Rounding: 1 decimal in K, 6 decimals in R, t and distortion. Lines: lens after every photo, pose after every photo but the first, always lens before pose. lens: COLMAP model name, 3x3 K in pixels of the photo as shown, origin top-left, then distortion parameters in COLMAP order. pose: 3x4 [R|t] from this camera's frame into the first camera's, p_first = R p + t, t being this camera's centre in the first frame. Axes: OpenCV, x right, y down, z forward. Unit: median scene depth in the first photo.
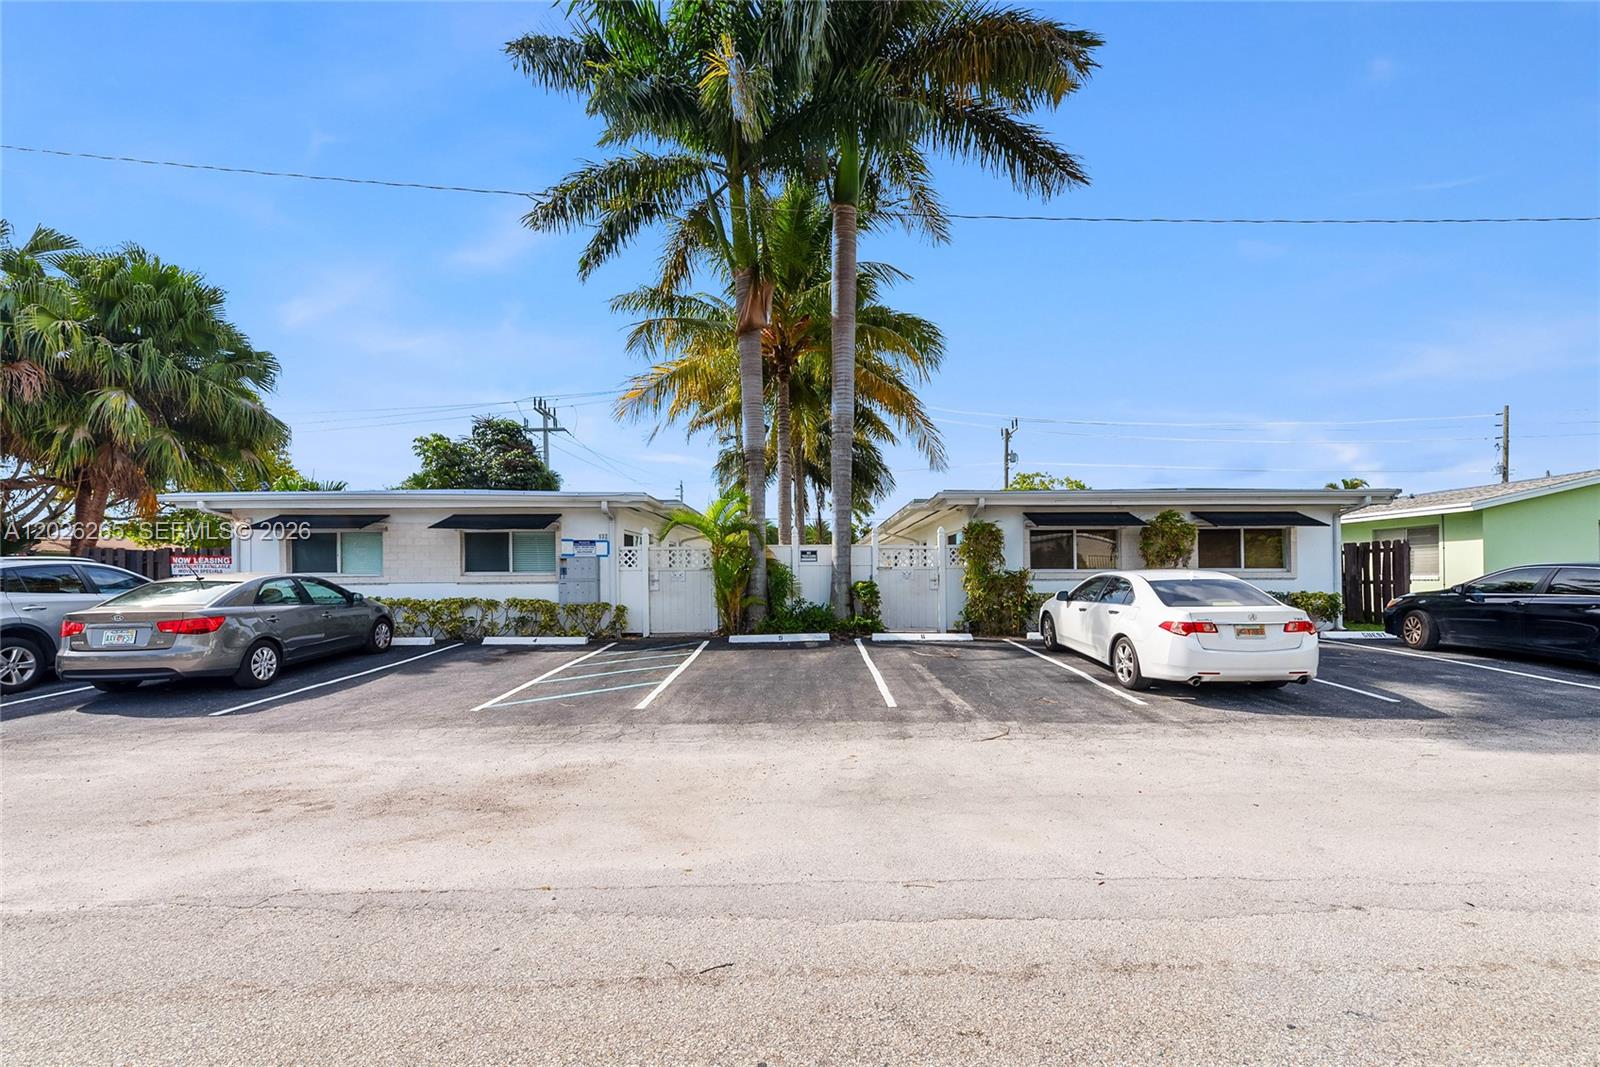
lens RADIAL K [[628.5, 0, 797.8], [0, 628.5, 522.9], [0, 0, 1]] dist [0.003795, -0.000309]
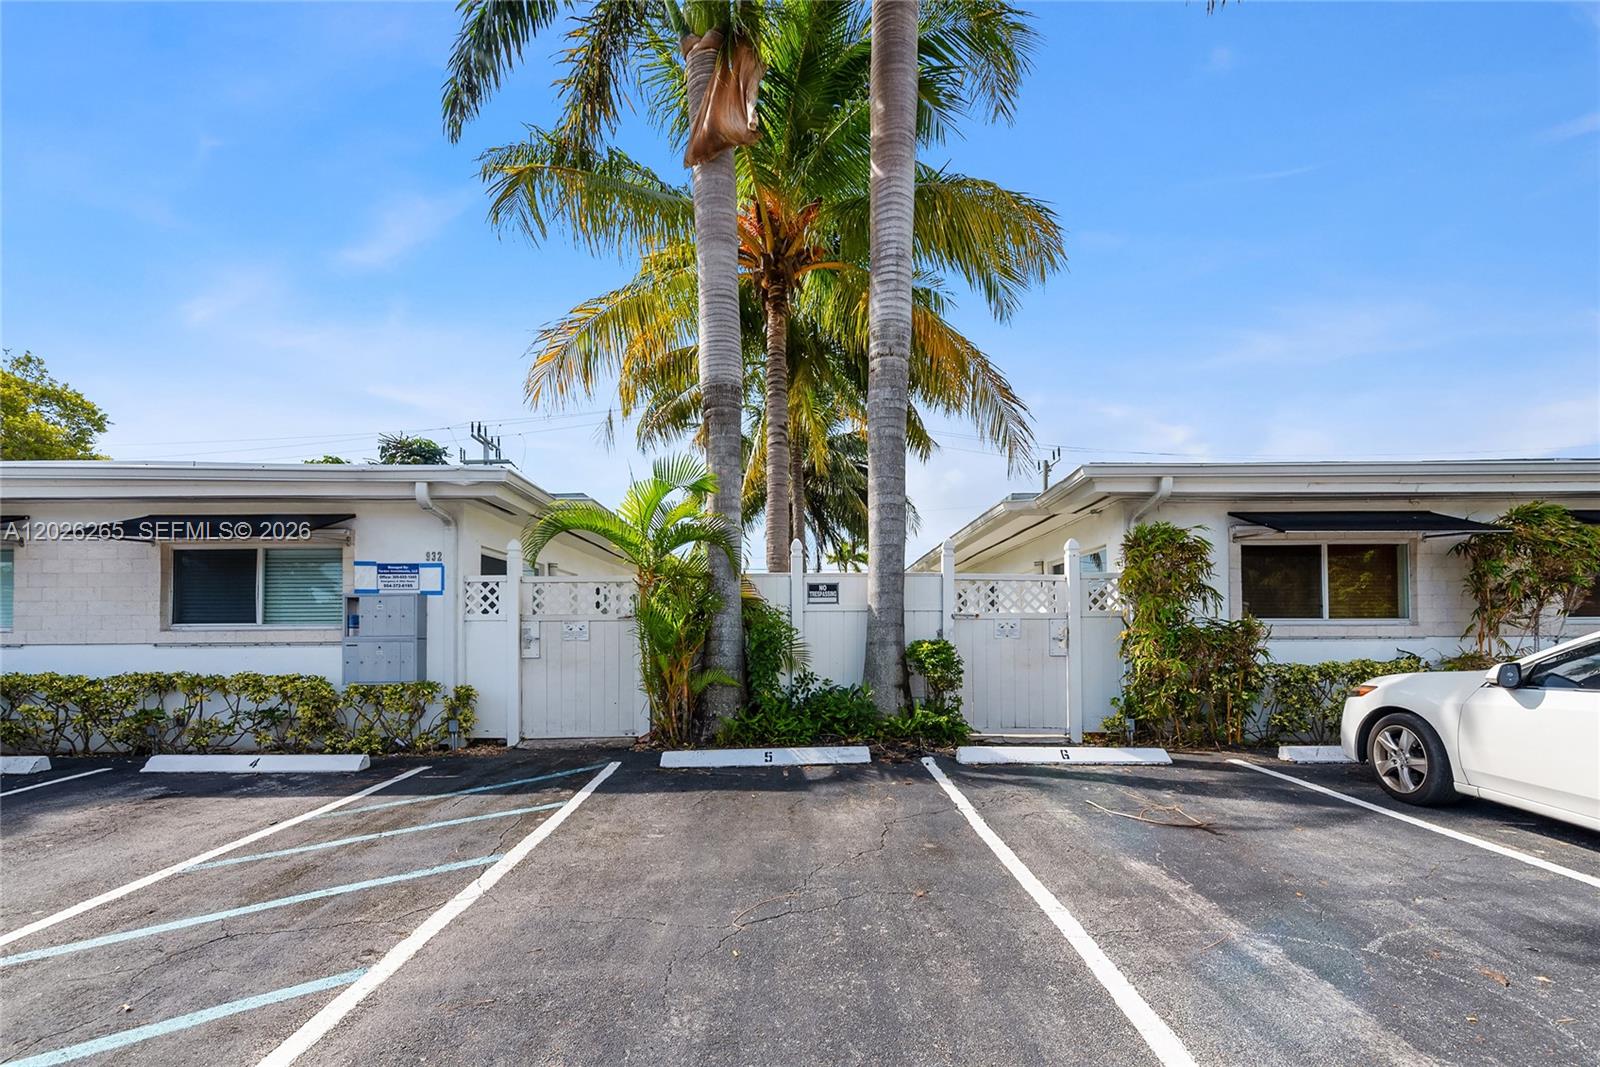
lens RADIAL K [[628.5, 0, 840.3], [0, 628.5, 573.2], [0, 0, 1]] dist [0.003795, -0.000309]
pose [[0.996288, 0.010544, 0.085434, -0.013606], [-0.008610, 0.999699, -0.022975, 0.048459], [-0.085650, 0.022154, 0.996079, 0.473713]]
